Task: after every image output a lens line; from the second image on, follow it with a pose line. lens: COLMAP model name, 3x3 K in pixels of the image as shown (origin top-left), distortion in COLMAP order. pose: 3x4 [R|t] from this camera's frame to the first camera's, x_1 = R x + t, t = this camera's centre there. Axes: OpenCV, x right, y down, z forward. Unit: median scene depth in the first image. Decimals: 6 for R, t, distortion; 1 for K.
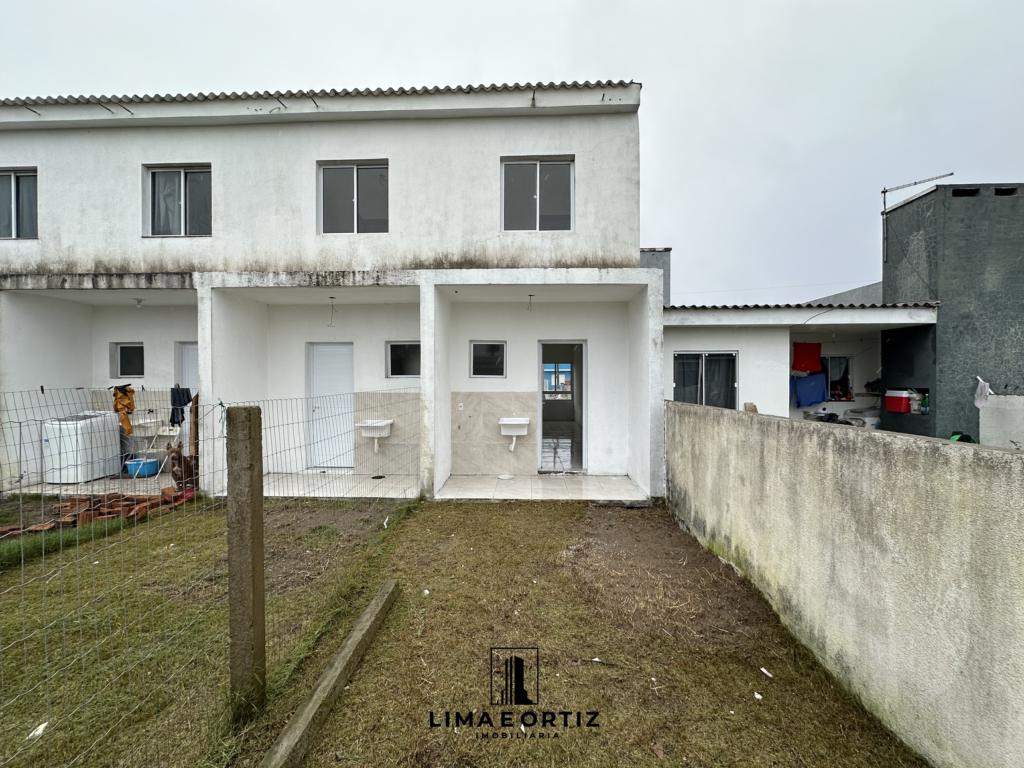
lens RADIAL K [[405.5, 0, 510.7], [0, 405.5, 379.4], [0, 0, 1]] dist [-0.002339, 0.000687]
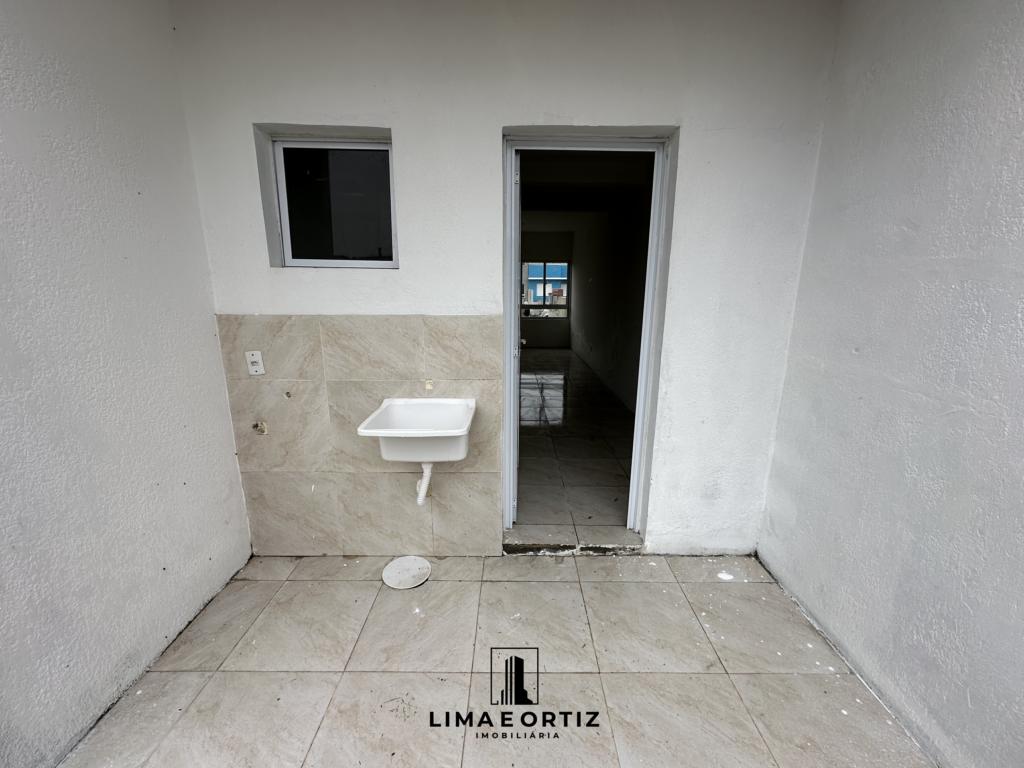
lens RADIAL K [[405.5, 0, 515.3], [0, 405.5, 382.7], [0, 0, 1]] dist [-0.002339, 0.000687]
pose [[0.998680, -0.004445, 0.051163, 0.060081], [-0.006996, 0.975186, 0.221276, 0.011720], [-0.050877, -0.221342, 0.973868, 0.685396]]
